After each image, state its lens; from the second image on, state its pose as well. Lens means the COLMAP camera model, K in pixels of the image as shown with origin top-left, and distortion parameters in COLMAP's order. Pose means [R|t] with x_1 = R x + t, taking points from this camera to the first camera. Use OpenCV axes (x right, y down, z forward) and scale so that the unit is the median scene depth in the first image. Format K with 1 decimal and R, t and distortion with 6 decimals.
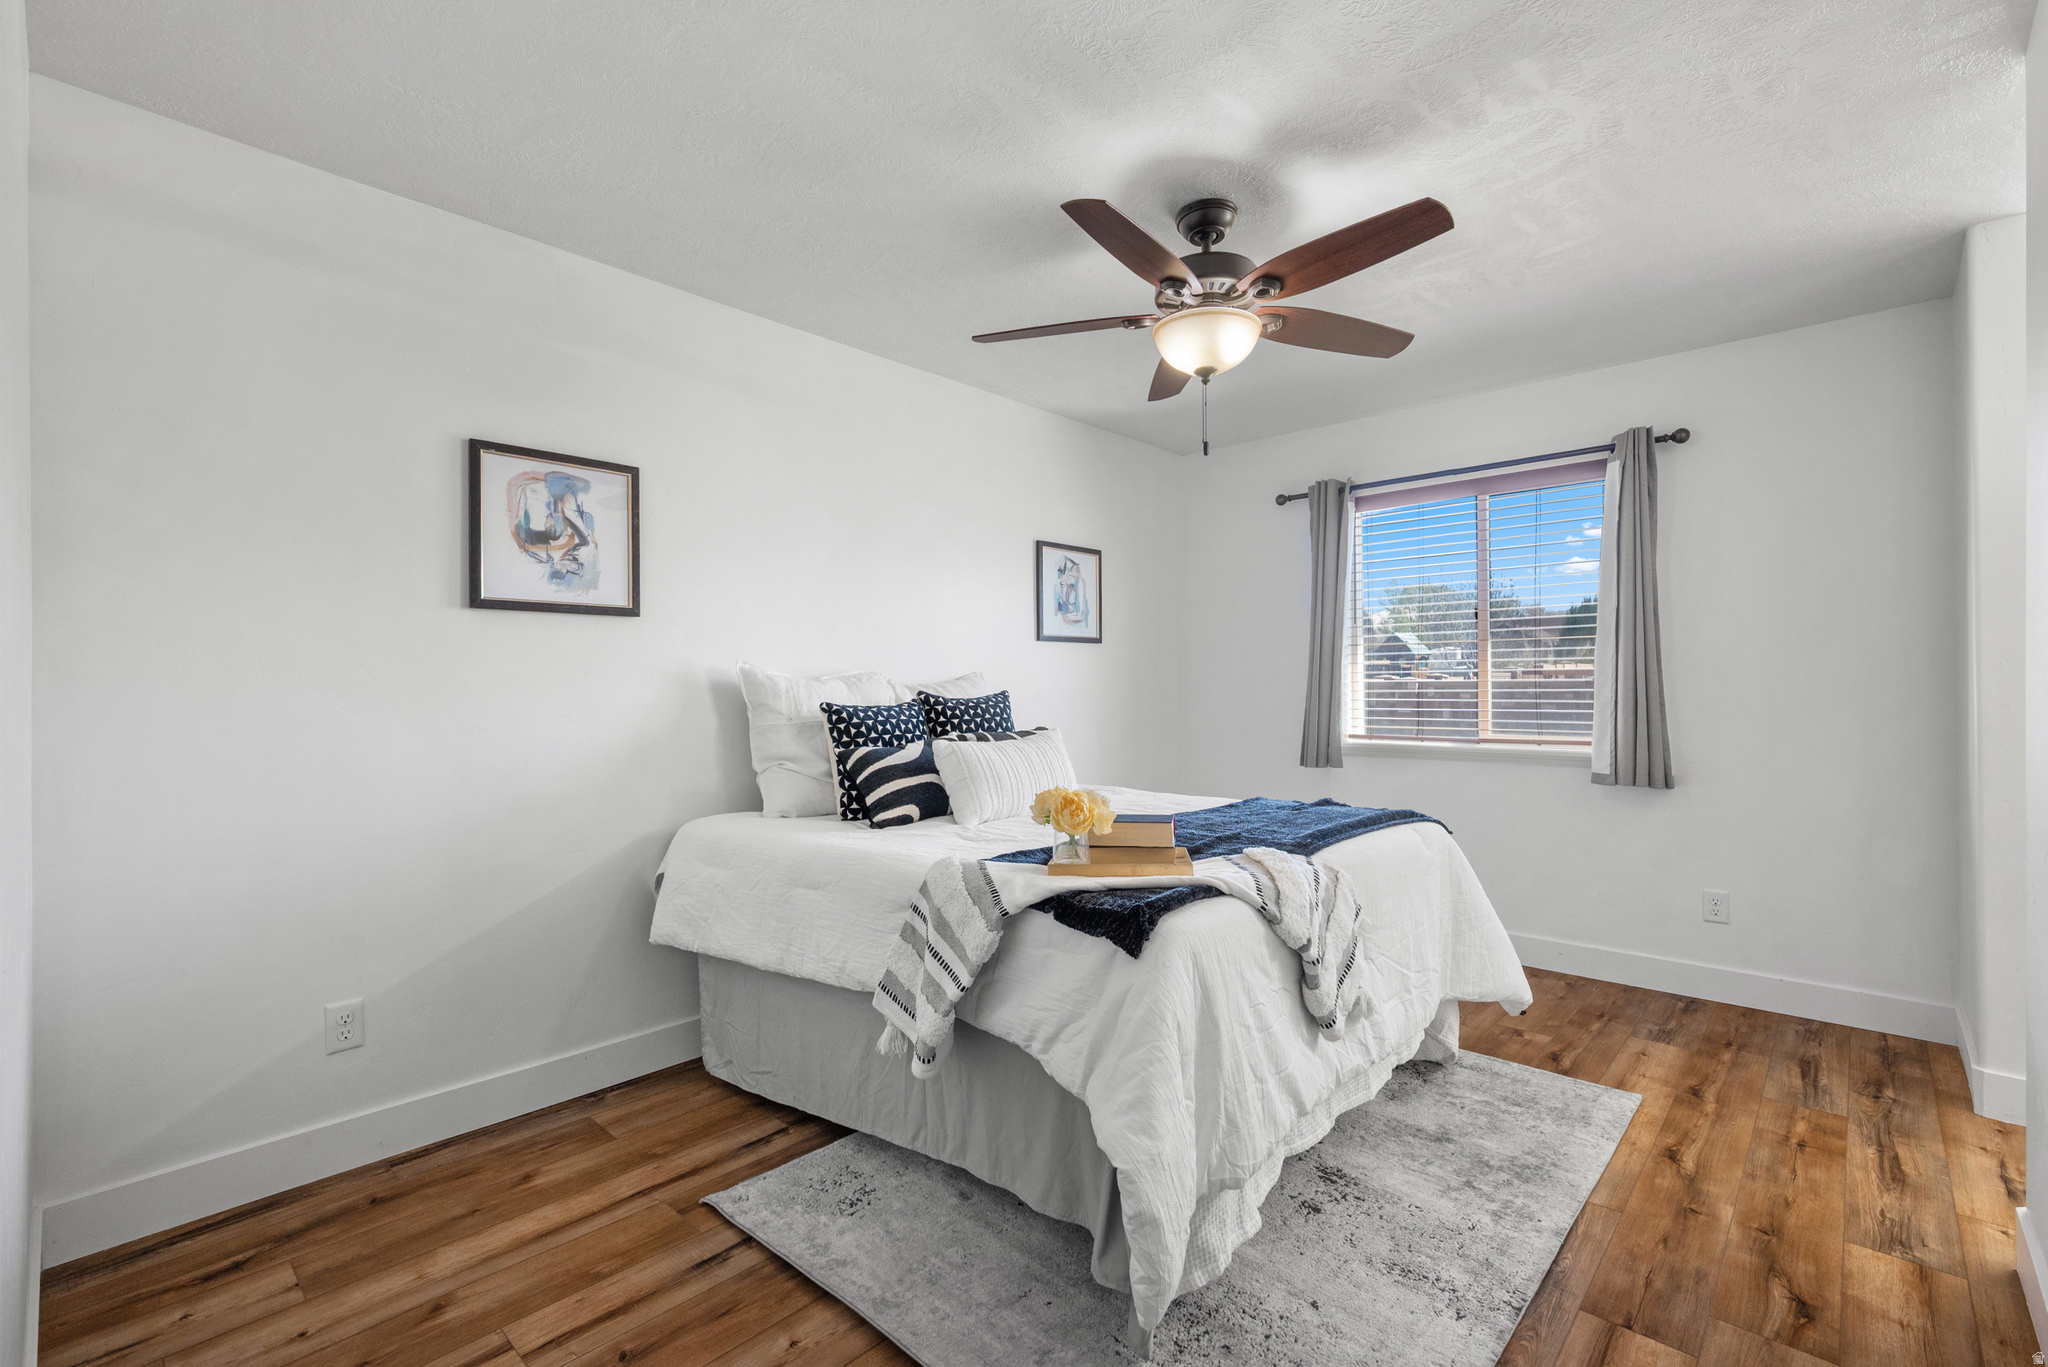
lens RADIAL K [[873.1, 0, 1035.8], [0, 873.1, 677.8], [0, 0, 1]] dist [0.007529, 0.000455]
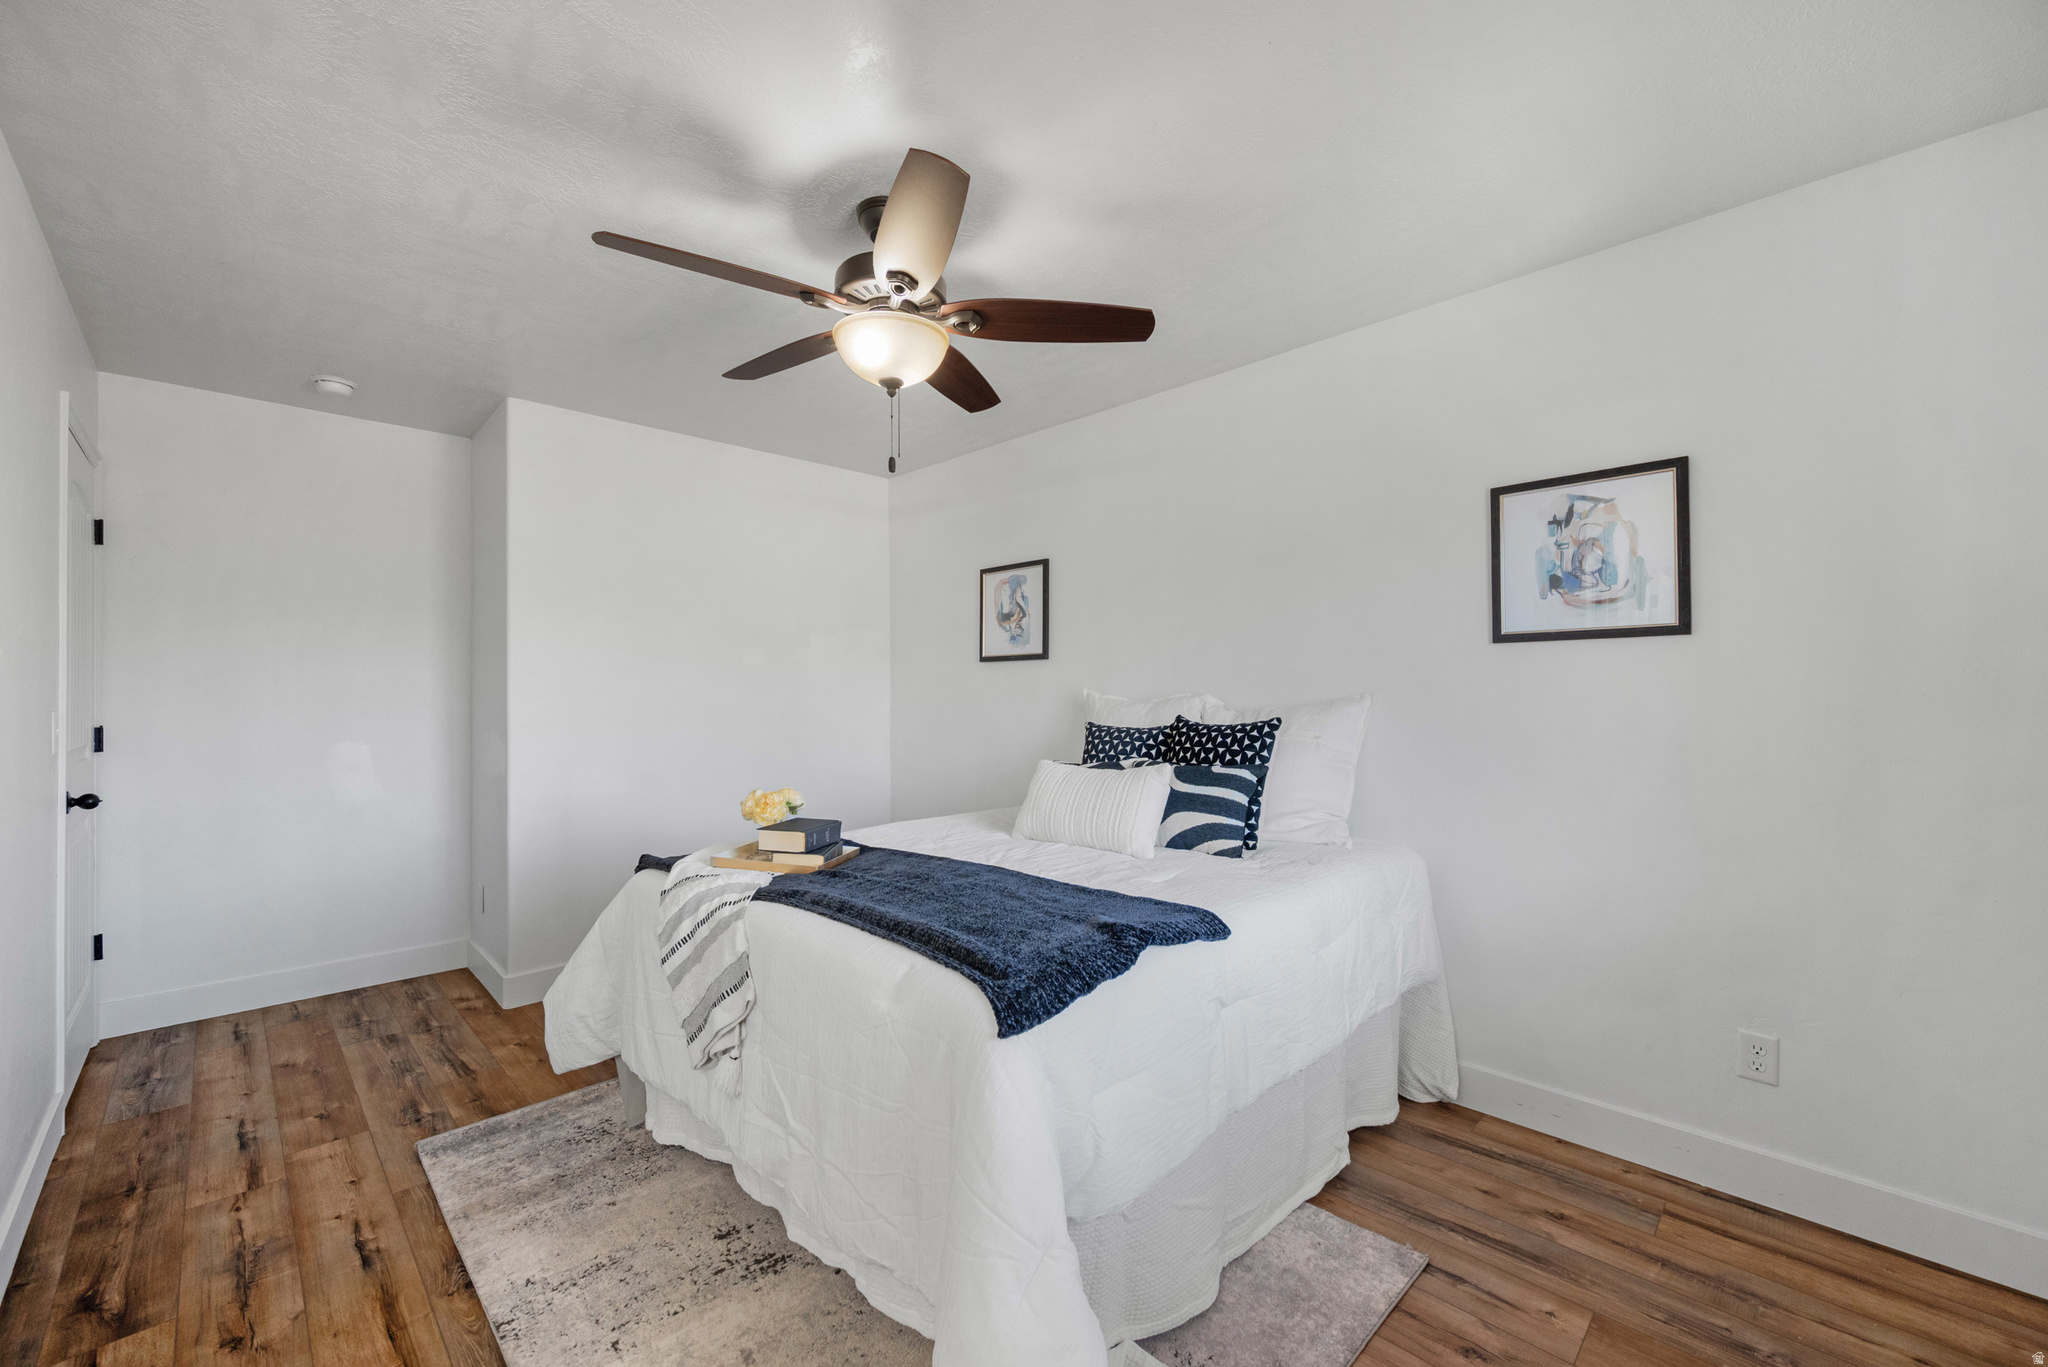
lens RADIAL K [[832.2, 0, 1036.0], [0, 832.2, 690.7], [0, 0, 1]] dist [-0.001584, 0.000775]
pose [[-0.031886, -0.017546, -0.999337, 0.945846], [-0.004857, 0.999837, -0.017400, 0.006020], [0.999480, 0.004299, -0.031966, 1.041569]]
